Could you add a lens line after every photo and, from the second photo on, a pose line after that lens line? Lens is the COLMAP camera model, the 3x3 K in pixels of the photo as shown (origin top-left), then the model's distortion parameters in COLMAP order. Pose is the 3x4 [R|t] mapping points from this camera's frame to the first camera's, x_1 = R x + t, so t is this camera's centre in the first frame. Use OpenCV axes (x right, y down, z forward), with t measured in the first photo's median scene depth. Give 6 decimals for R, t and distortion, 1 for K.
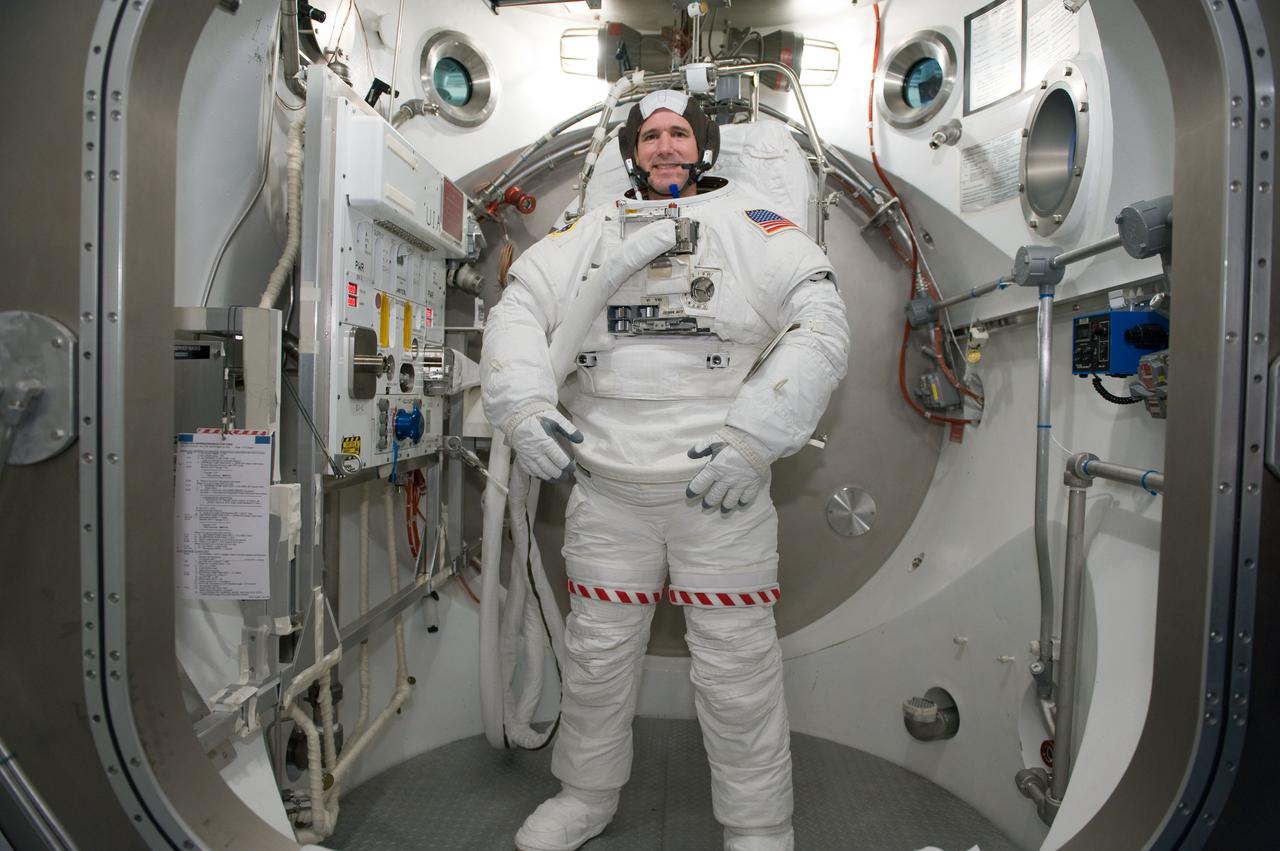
lens RADIAL K [[882.8, 0, 643.8], [0, 882.8, 423.7], [0, 0, 1]] dist [-0.040631, -0.002322]
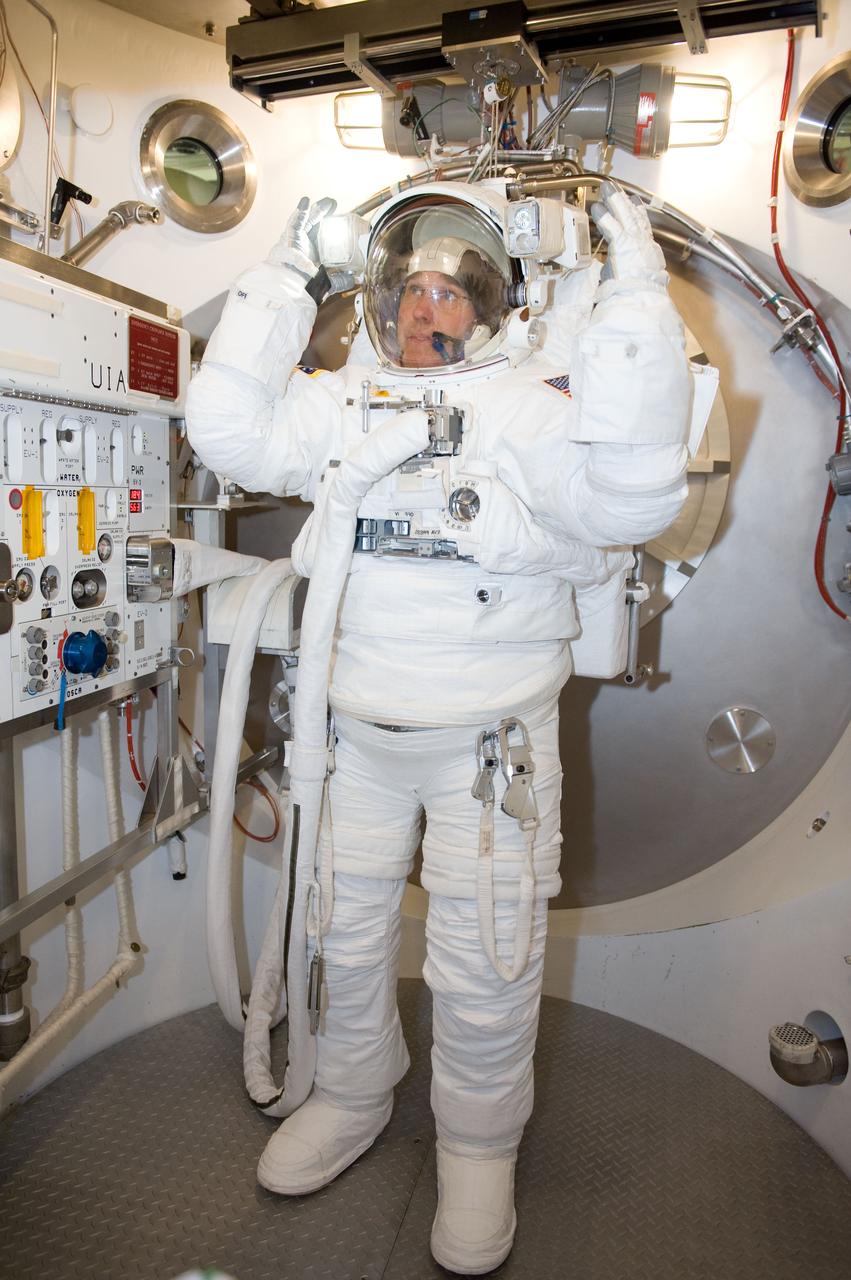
lens RADIAL K [[988.1, 0, 421.2], [0, 988.1, 641.4], [0, 0, 1]] dist [-0.021572, -0.004025]
pose [[0.982136, 0.029862, -0.185788, 0.155731], [-0.009254, 0.993798, 0.110818, -0.091745], [0.187945, -0.107119, 0.976321, 0.185711]]
